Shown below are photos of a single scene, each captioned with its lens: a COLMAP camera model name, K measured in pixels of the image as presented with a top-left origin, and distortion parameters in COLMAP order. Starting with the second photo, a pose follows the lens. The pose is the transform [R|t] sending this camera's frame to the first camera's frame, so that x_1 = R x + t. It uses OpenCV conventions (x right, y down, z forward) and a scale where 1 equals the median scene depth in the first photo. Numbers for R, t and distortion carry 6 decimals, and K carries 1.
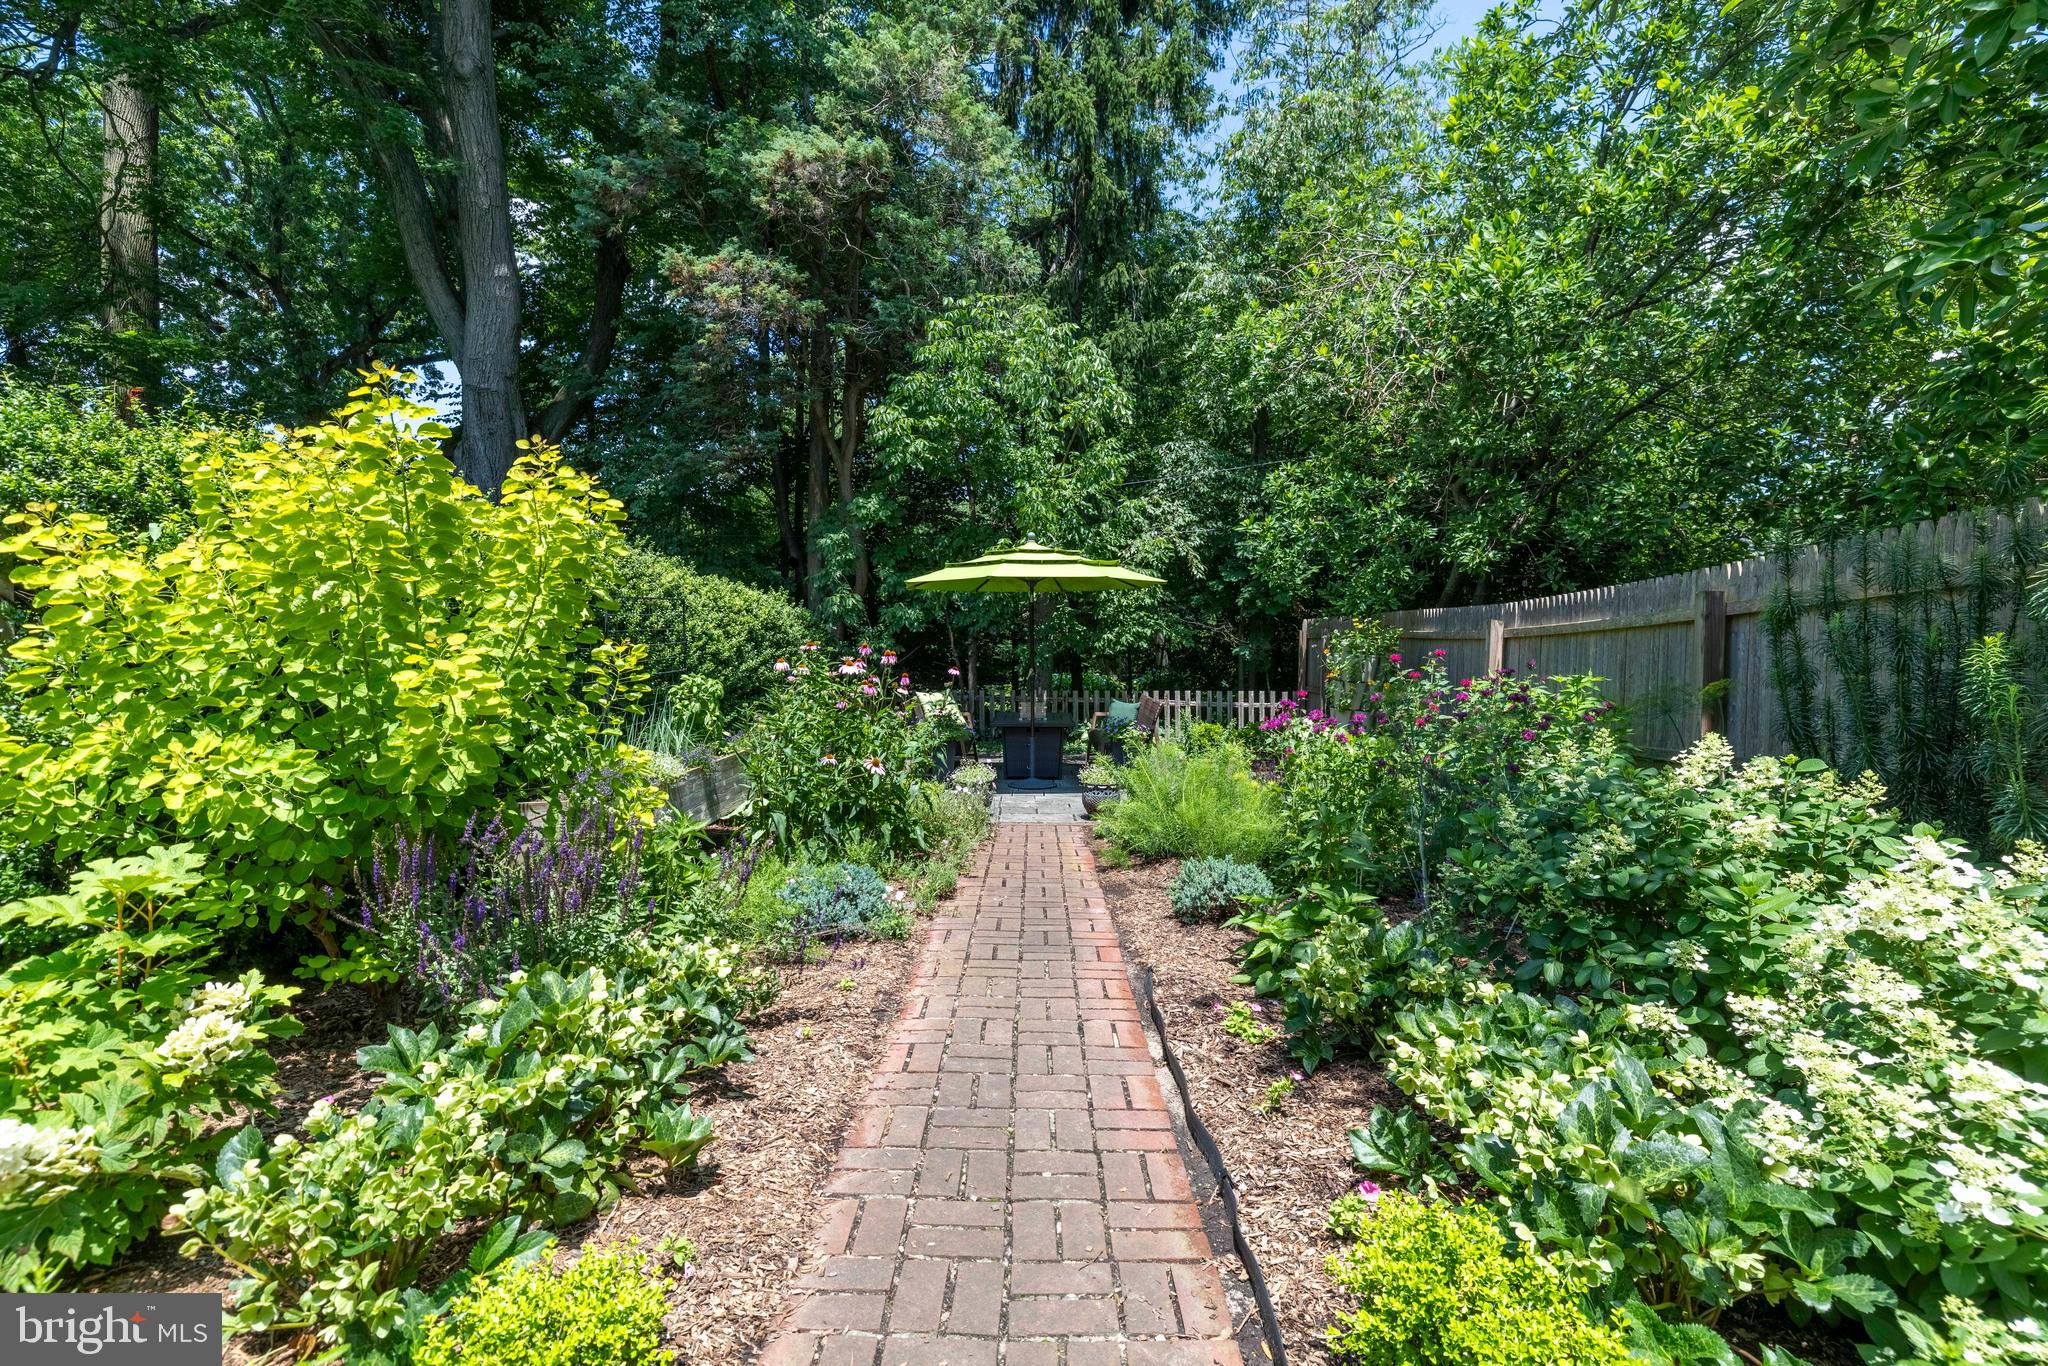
lens RADIAL K [[958.4, 0, 1006.1], [0, 958.4, 664.4], [0, 0, 1]] dist [-0.001378, 0.001551]
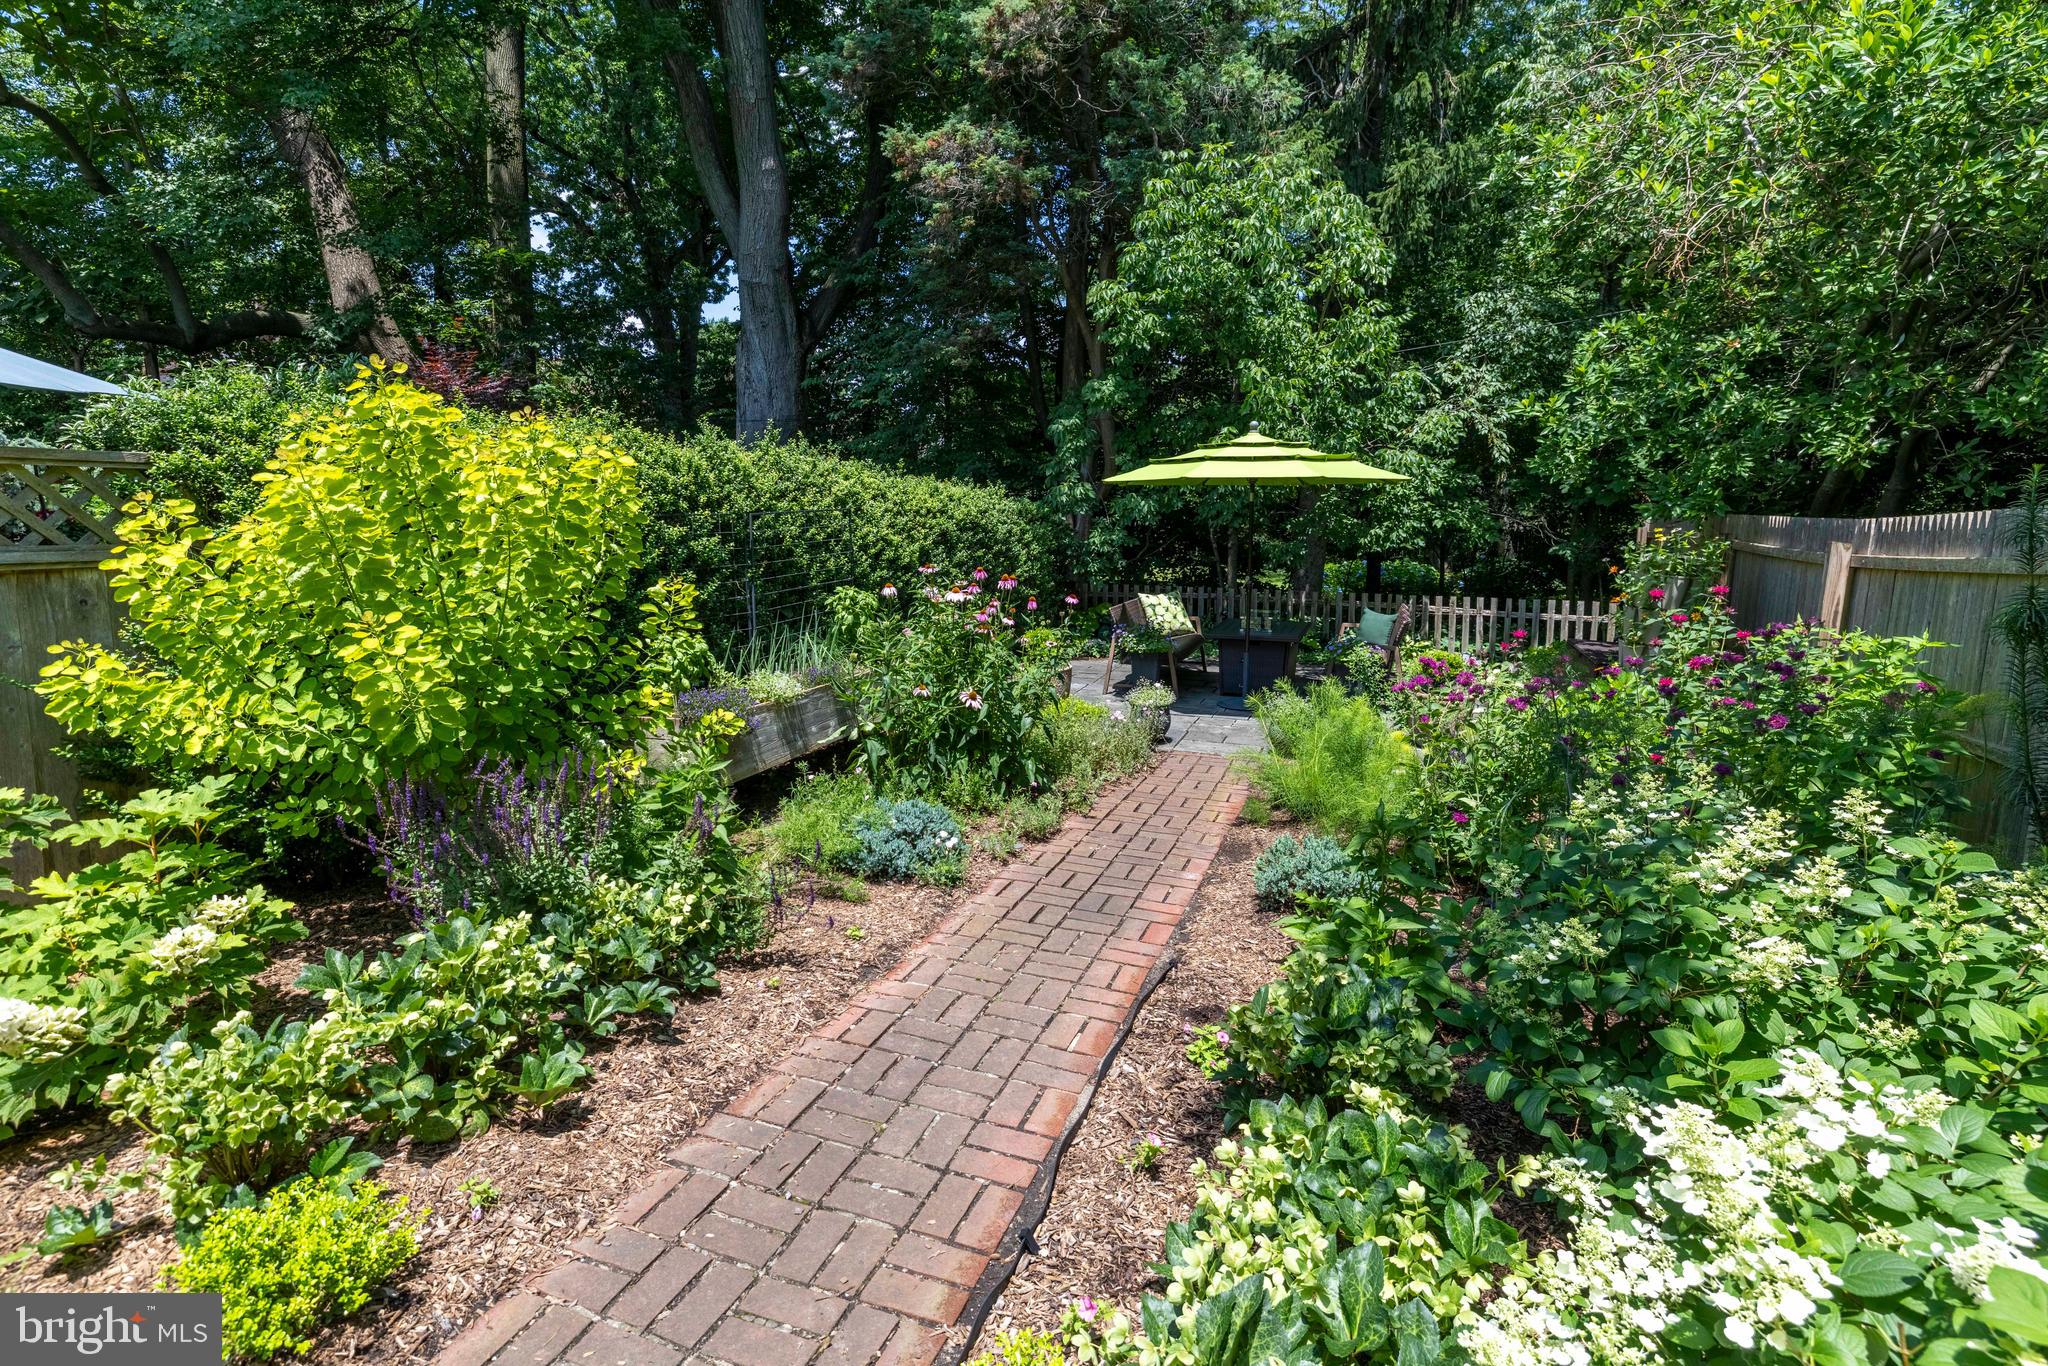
lens RADIAL K [[1012.0, 0, 970.7], [0, 1012.0, 639.9], [0, 0, 1]] dist [-0.002079, -0.000515]
pose [[0.940966, 0.047387, -0.335168, 0.102860], [-0.013904, 0.994728, 0.101602, -0.028967], [0.338215, -0.090944, 0.936664, 0.026603]]
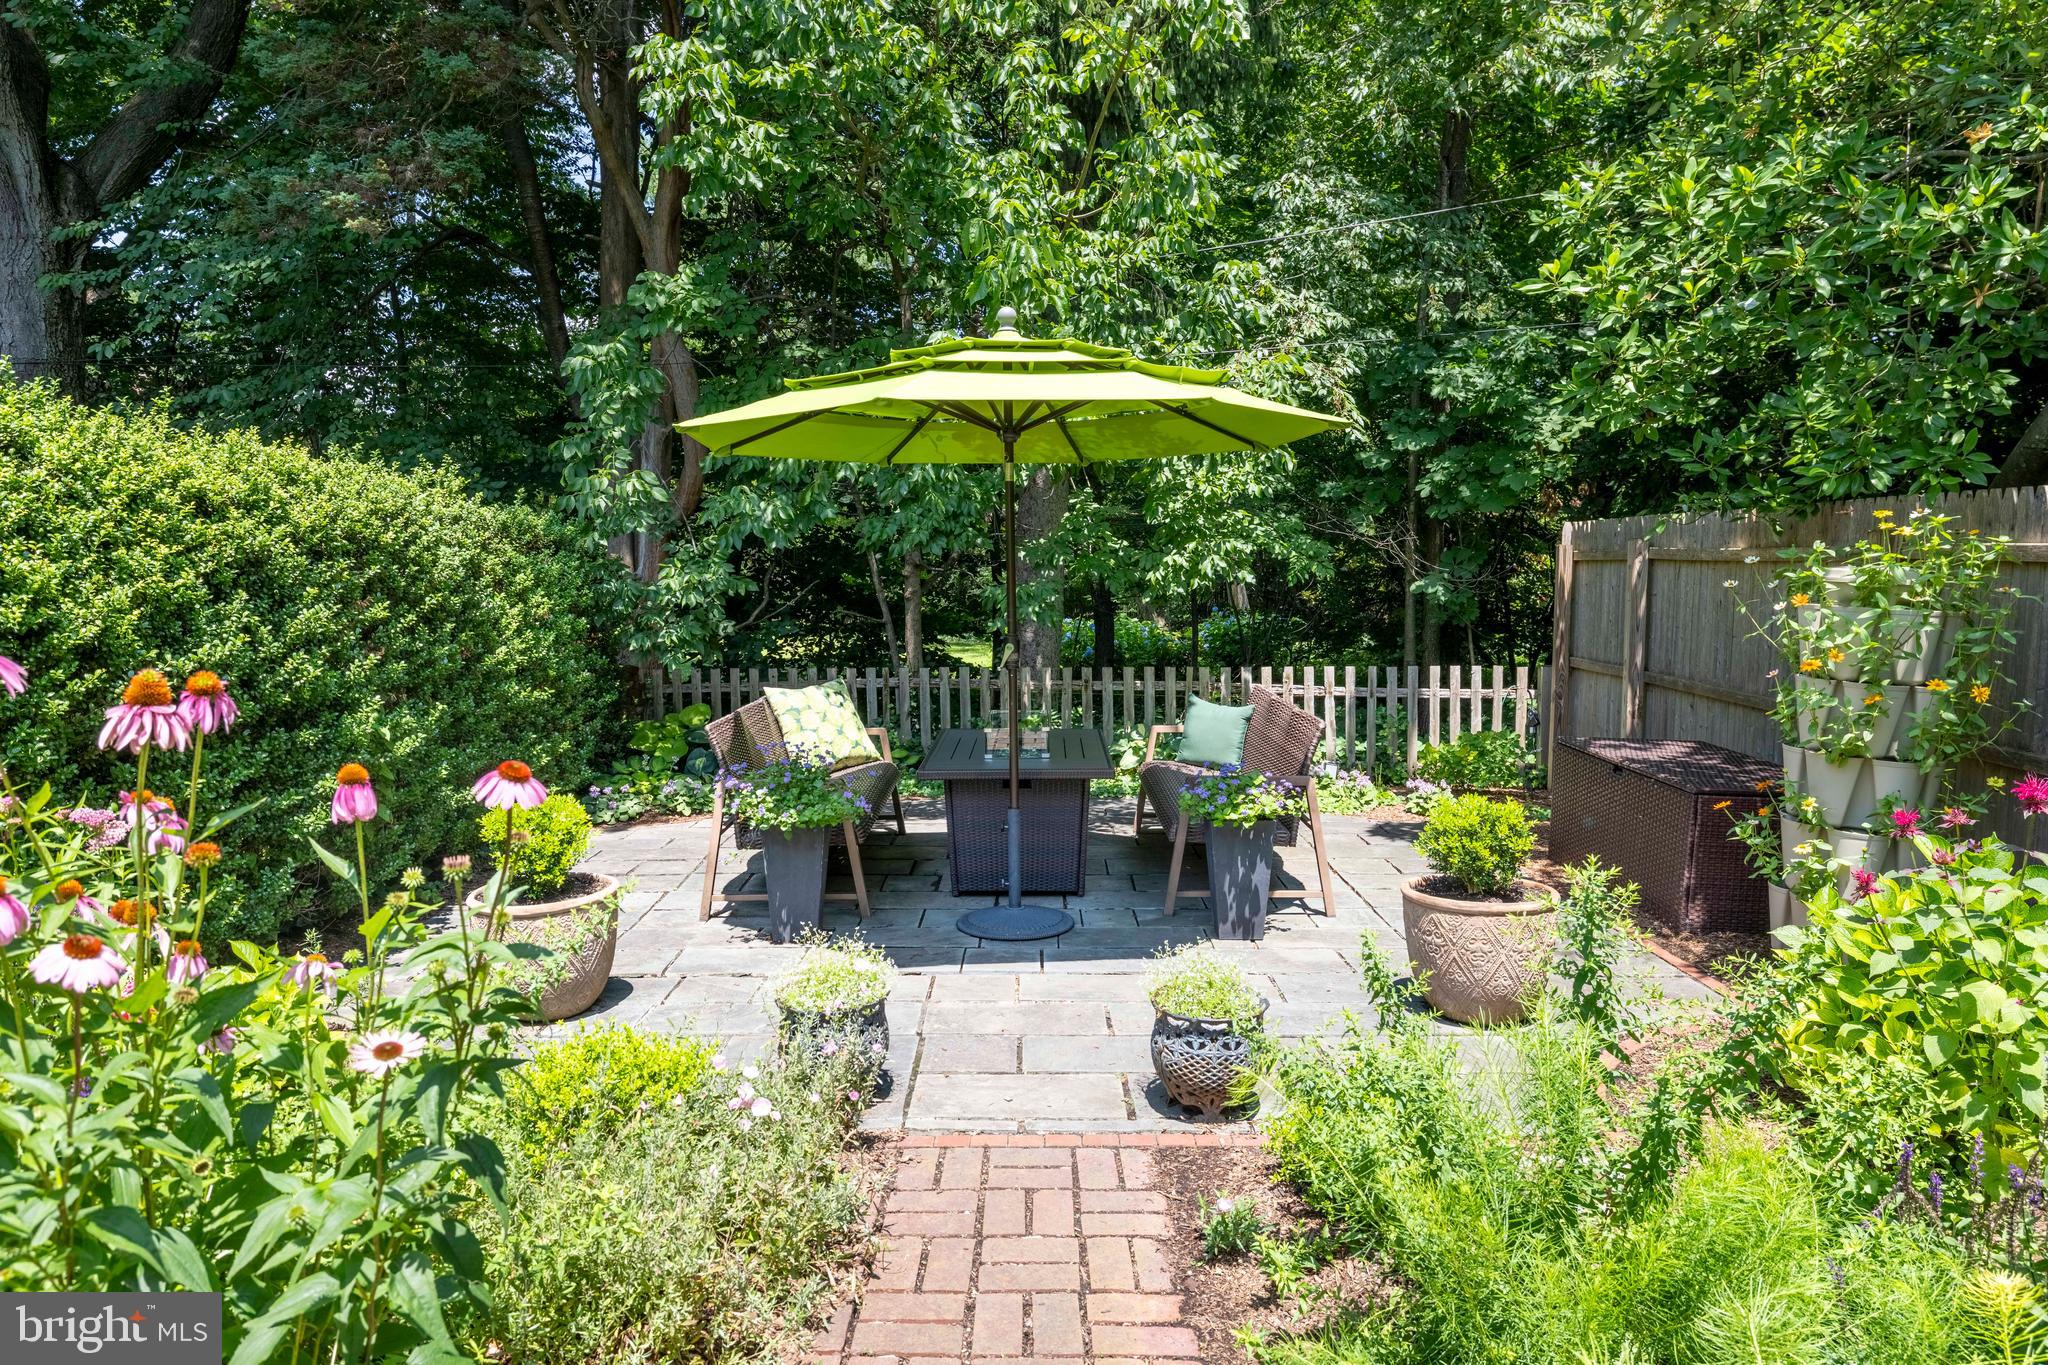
lens RADIAL K [[1377.7, 0, 1024.0], [0, 1377.7, 682.5], [0, 0, 1]] dist [-0.000108, -0.003135]
pose [[0.999710, -0.011511, 0.021144, 0.019396], [0.010189, 0.998050, 0.061589, -0.015925], [-0.021812, -0.061356, 0.997878, 0.417625]]
